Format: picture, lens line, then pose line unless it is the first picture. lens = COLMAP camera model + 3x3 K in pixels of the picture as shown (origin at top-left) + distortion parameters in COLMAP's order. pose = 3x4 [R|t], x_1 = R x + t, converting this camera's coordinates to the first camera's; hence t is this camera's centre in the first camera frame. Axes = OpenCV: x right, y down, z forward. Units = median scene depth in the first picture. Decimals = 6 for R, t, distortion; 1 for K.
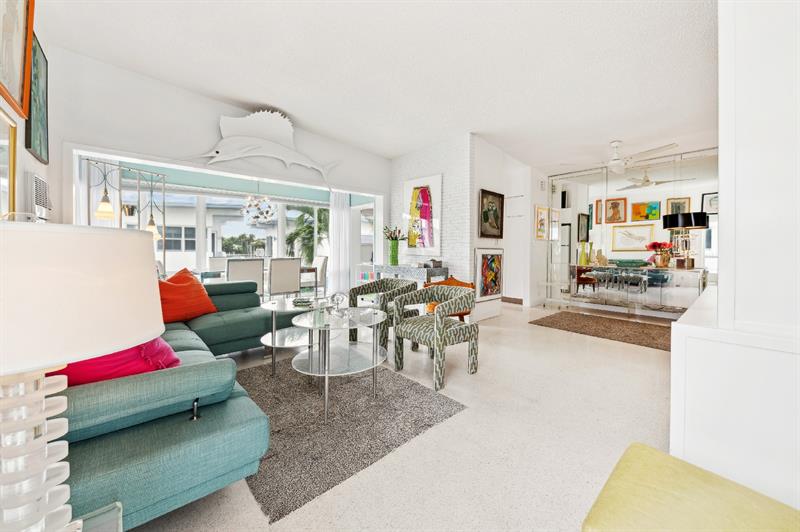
lens RADIAL K [[291.3, 0, 424.9], [0, 291.3, 249.3], [0, 0, 1]] dist [0.001294, 0.000035]
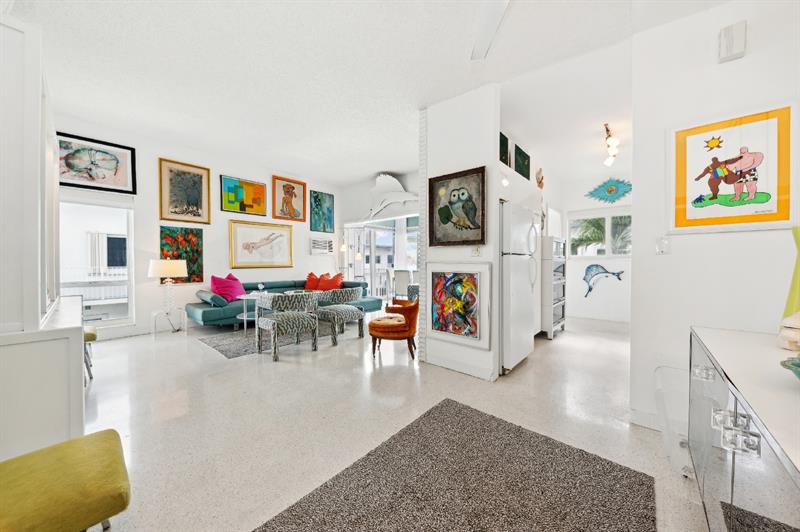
lens RADIAL K [[271.6, 0, 402.1], [0, 271.6, 264.6], [0, 0, 1]] dist [-0.002855, -0.000185]
pose [[0.110423, 0.002806, -0.993881, 0.837986], [0.000176, 0.999996, 0.002843, 0.000344], [0.993885, -0.000489, 0.110422, 0.851861]]
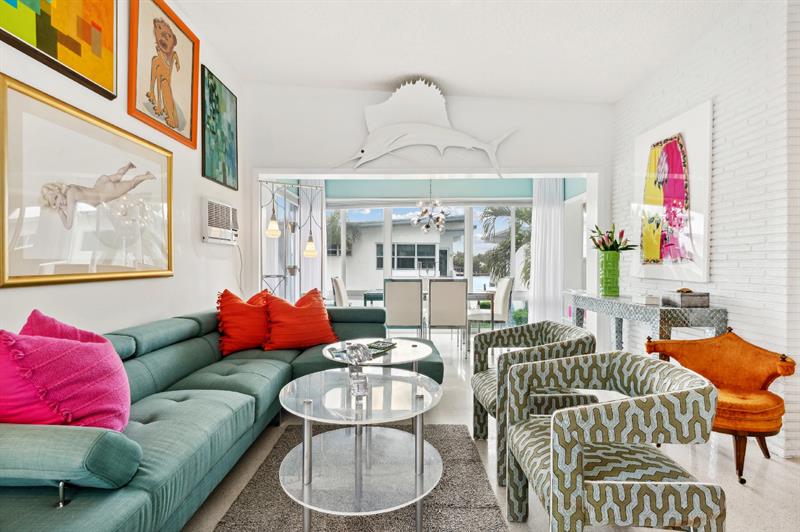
lens RADIAL K [[387.6, 0, 401.3], [0, 387.6, 267.0], [0, 0, 1]] dist [0.002011, 0.000035]
pose [[0.726711, 0.000346, -0.686944, 0.111264], [-0.001839, 0.999997, -0.001441, 0.001224], [0.686941, 0.002310, 0.726709, 0.217423]]
